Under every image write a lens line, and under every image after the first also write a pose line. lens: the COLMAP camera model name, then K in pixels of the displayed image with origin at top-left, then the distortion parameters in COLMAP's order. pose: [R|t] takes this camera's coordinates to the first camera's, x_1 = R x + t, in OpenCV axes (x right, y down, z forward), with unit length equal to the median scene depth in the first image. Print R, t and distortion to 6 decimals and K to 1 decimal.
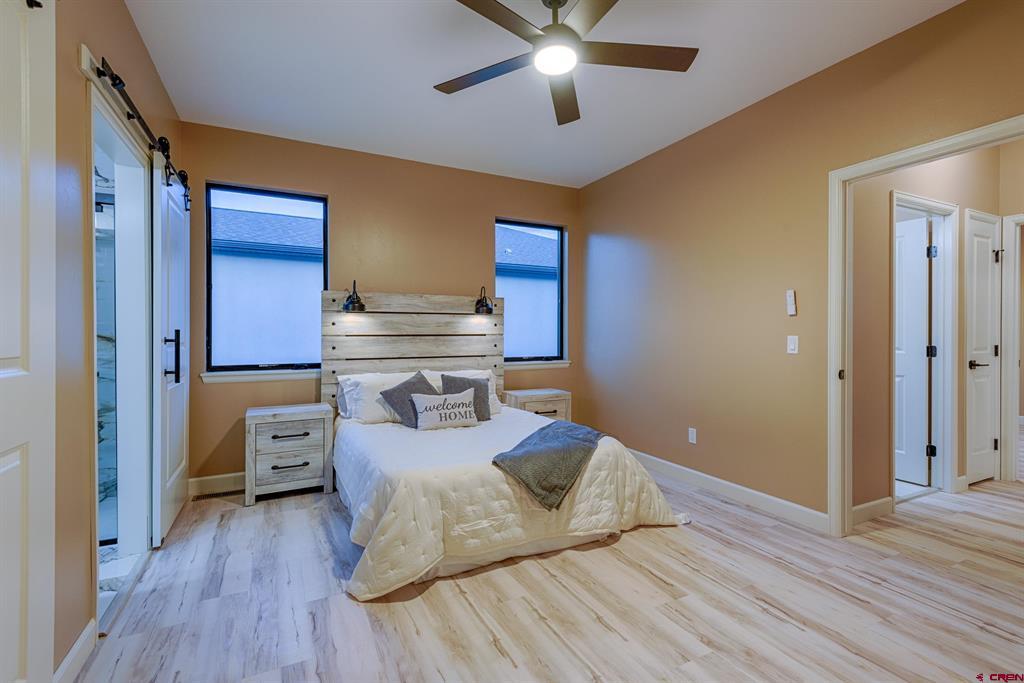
lens RADIAL K [[467.6, 0, 517.5], [0, 467.6, 332.6], [0, 0, 1]] dist [0.037130, -0.022344]
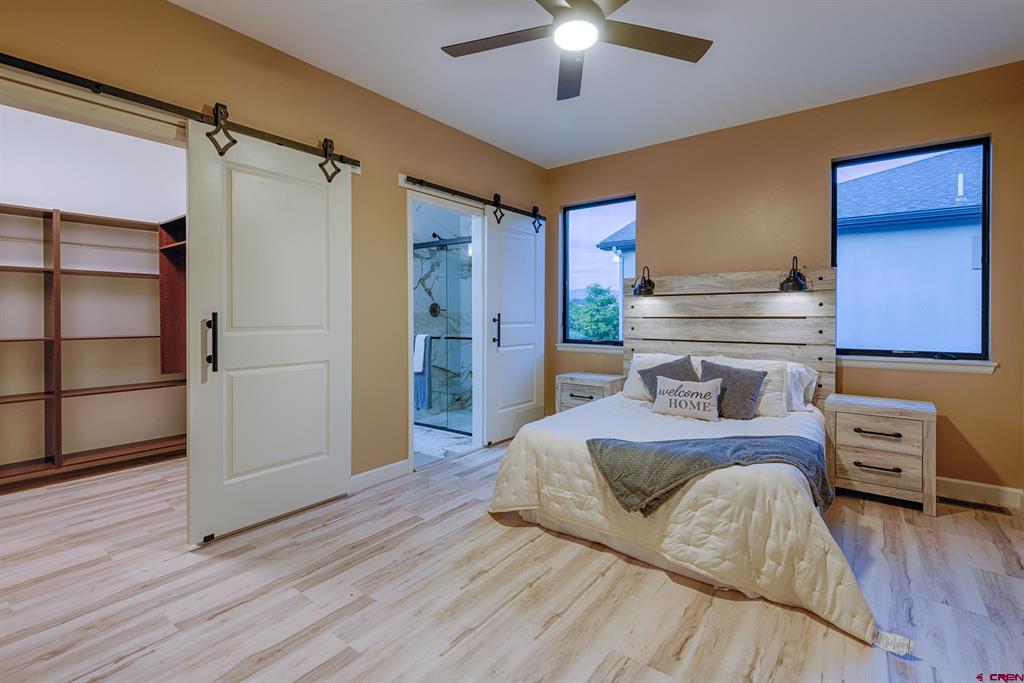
lens RADIAL K [[475.1, 0, 522.2], [0, 475.1, 318.4], [0, 0, 1]] dist [0.034835, -0.022837]
pose [[0.430639, 0.006358, -0.902502, 0.615675], [0.001748, 0.999967, 0.007879, -0.001371], [0.902522, -0.004971, 0.430614, 0.318661]]
